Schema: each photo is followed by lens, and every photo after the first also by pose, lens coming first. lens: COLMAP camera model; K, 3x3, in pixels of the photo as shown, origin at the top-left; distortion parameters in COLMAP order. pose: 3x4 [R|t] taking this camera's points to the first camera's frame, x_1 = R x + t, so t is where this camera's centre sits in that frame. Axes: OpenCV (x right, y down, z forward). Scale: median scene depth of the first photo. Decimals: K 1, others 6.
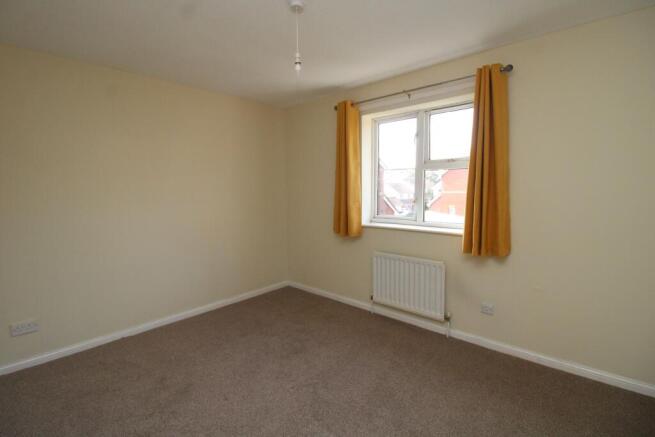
lens RADIAL K [[309.2, 0, 330.7], [0, 309.2, 212.5], [0, 0, 1]] dist [0.001108, -0.000292]
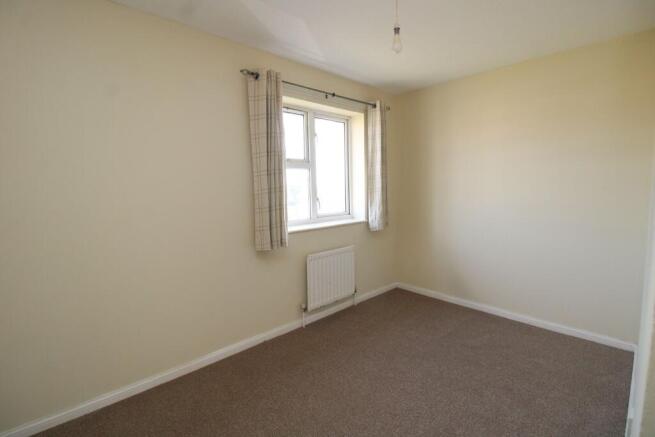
lens RADIAL K [[309.2, 0, 330.7], [0, 309.2, 212.5], [0, 0, 1]] dist [0.001108, -0.000292]
pose [[0.099872, -0.092636, 0.990679, -0.779344], [0.089550, 0.992453, 0.083774, -0.077110], [-0.990962, 0.080348, 0.107413, 0.875779]]
